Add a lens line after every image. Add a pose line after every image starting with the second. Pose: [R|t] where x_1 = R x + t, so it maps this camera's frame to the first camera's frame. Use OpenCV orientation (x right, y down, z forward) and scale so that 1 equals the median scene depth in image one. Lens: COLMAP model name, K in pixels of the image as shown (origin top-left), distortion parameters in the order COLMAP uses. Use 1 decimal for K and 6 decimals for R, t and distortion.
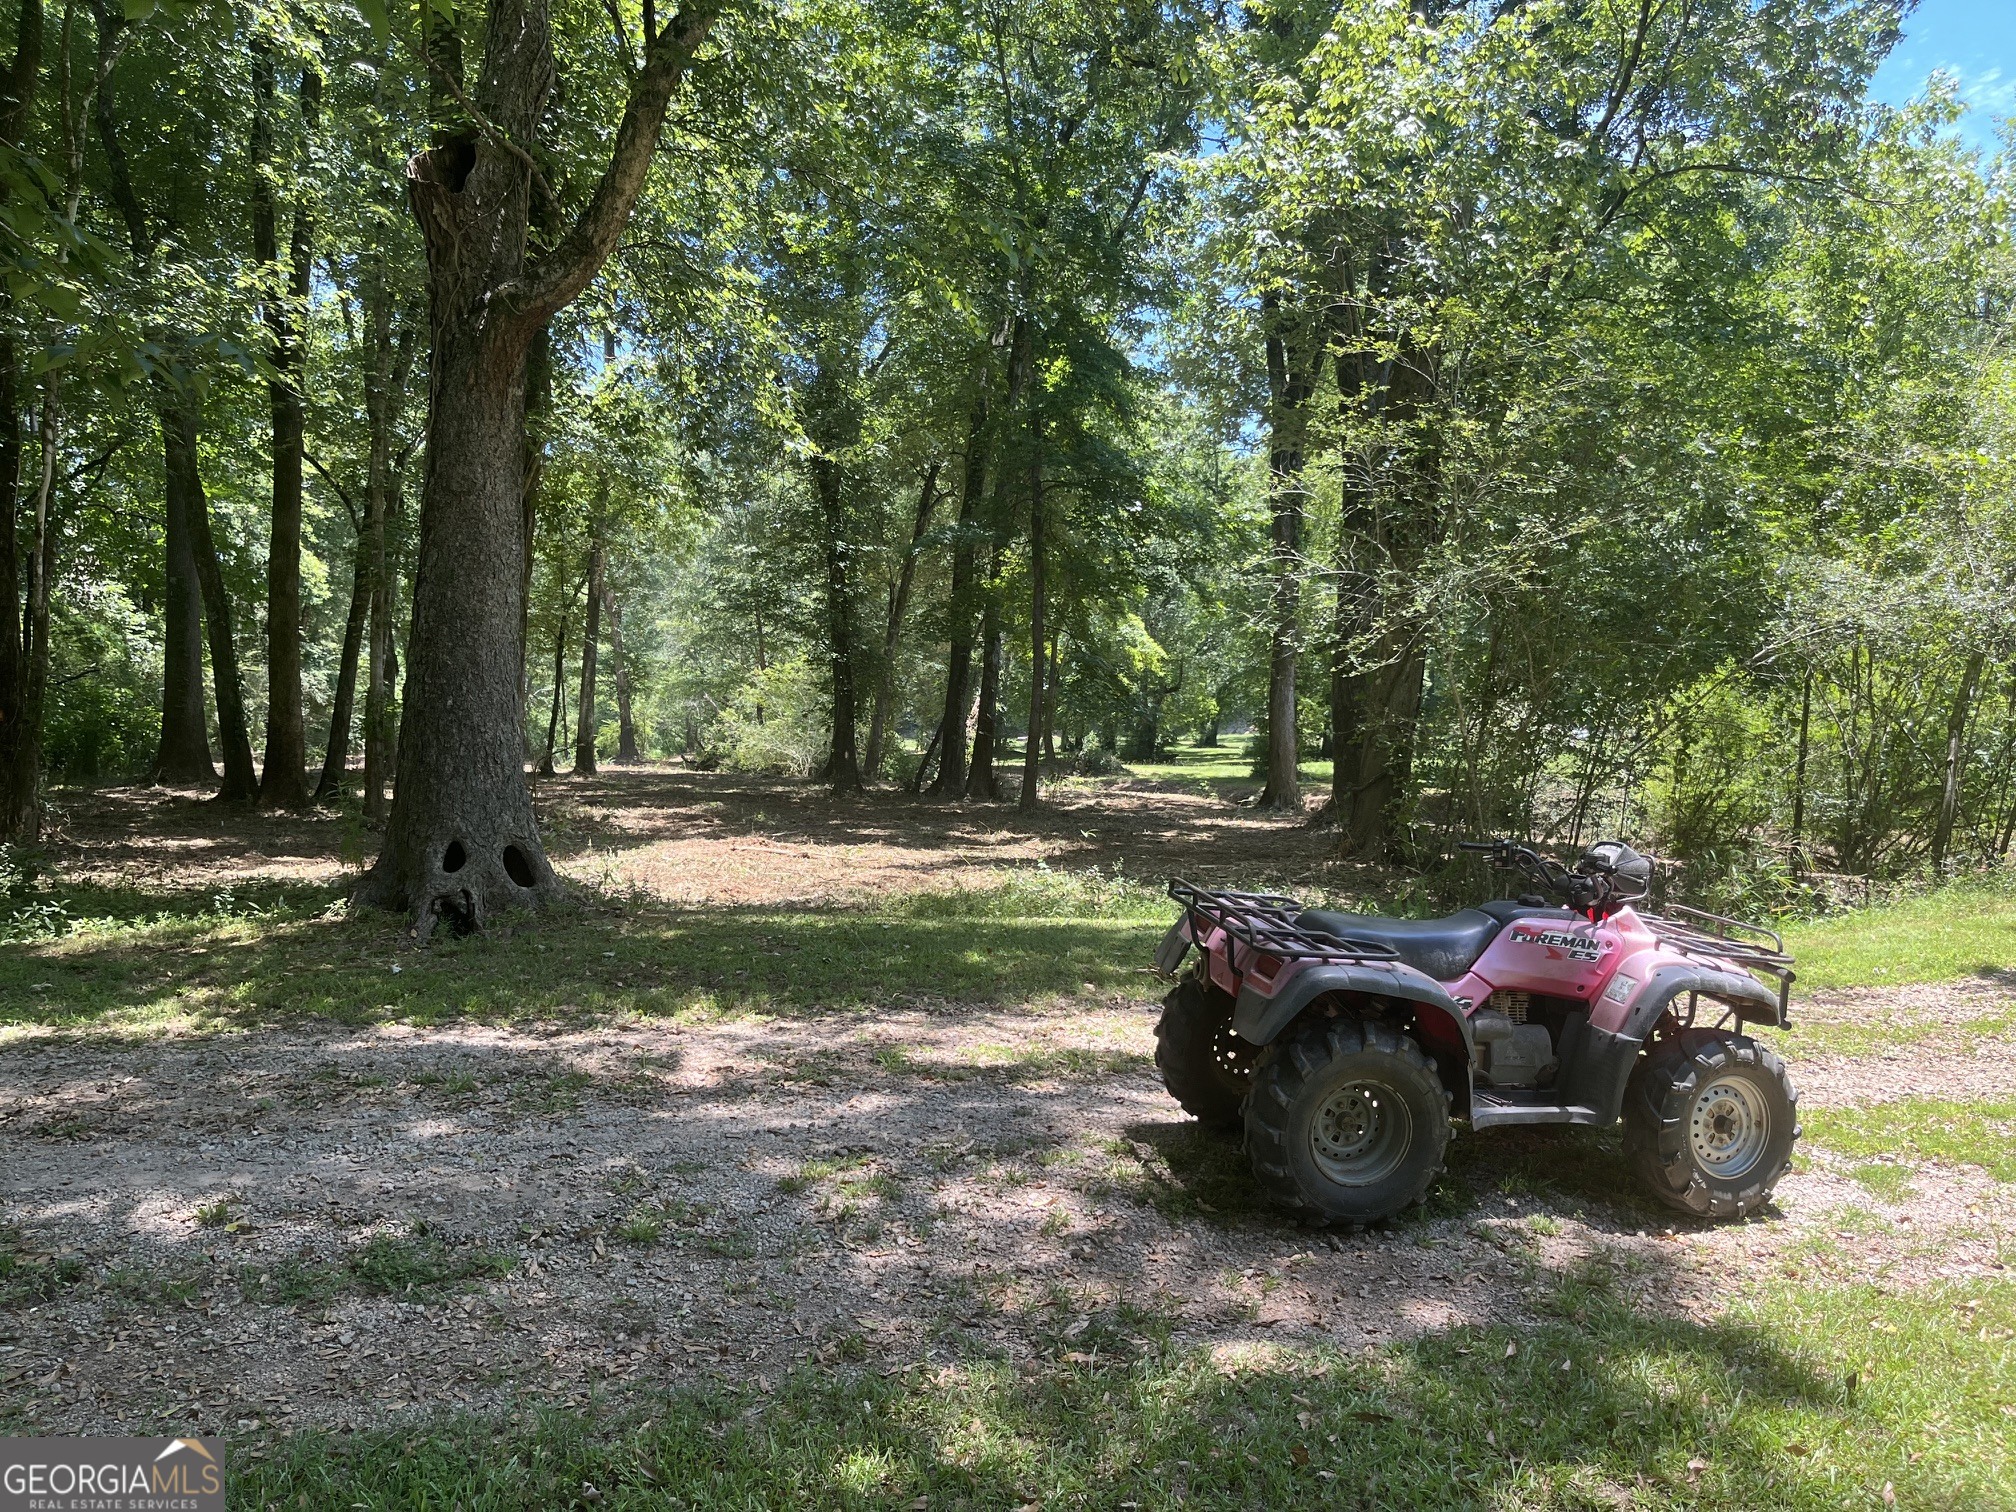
lens RADIAL K [[1678.0, 0, 1008.0], [0, 1678.0, 756.0], [0, 0, 1]] dist [0.042132, -0.000802]
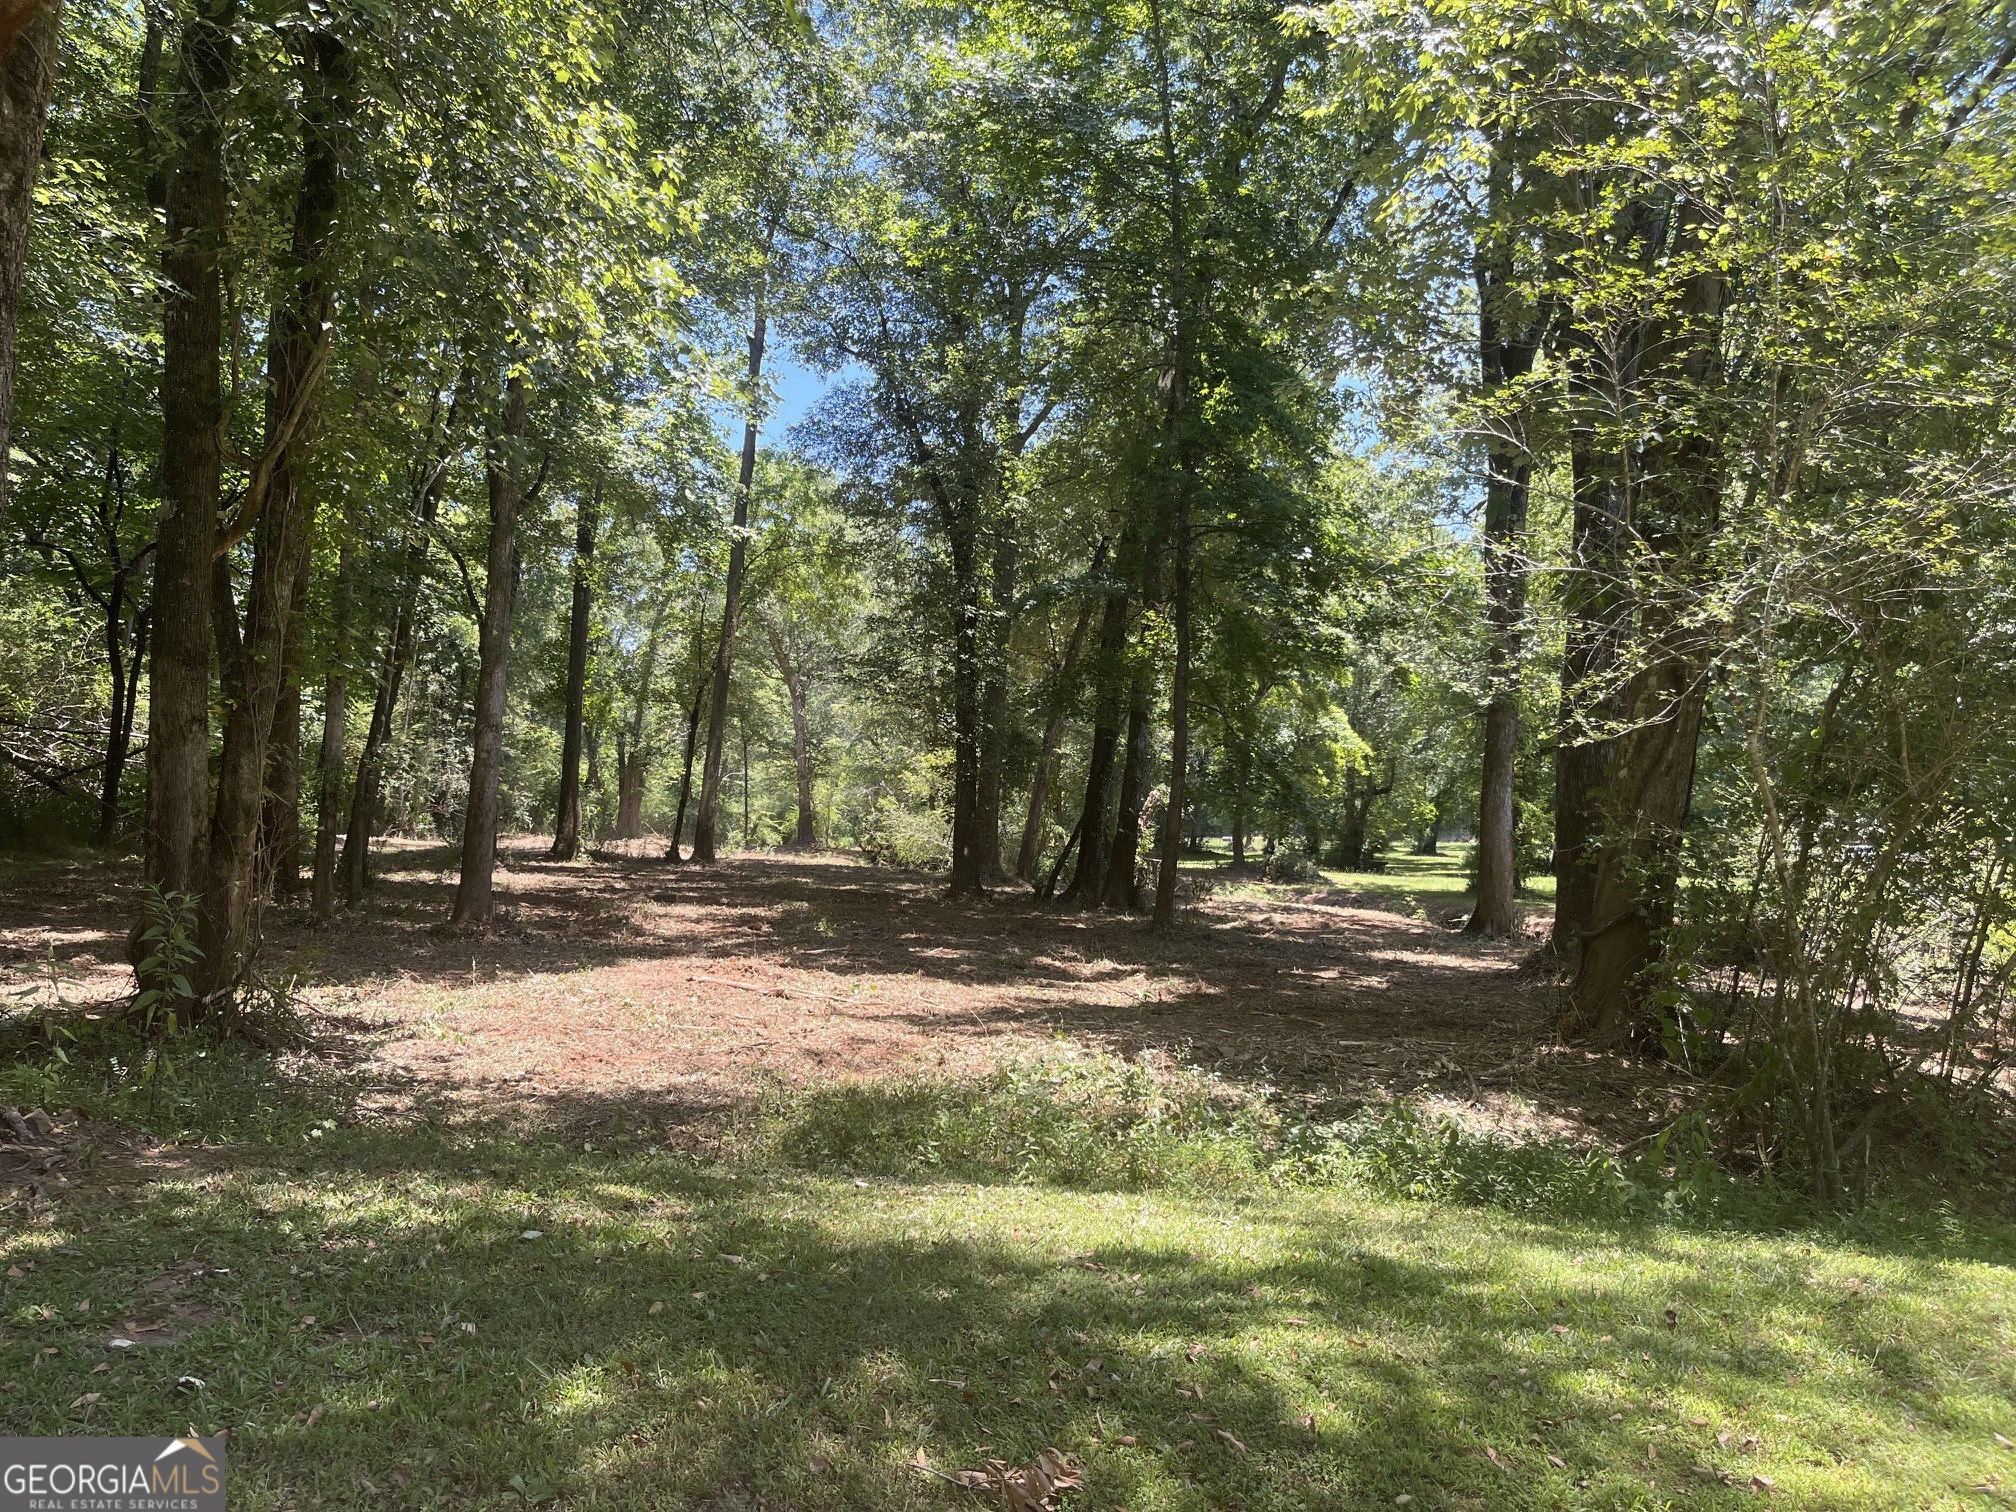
lens RADIAL K [[1524.7, 0, 1008.0], [0, 1524.7, 756.0], [0, 0, 1]] dist [0.007200, 0.000536]
pose [[0.986361, 0.025451, -0.162619, 0.036619], [-0.035342, 0.997678, -0.058221, -0.003630], [0.160759, 0.063175, 0.984970, 0.172152]]
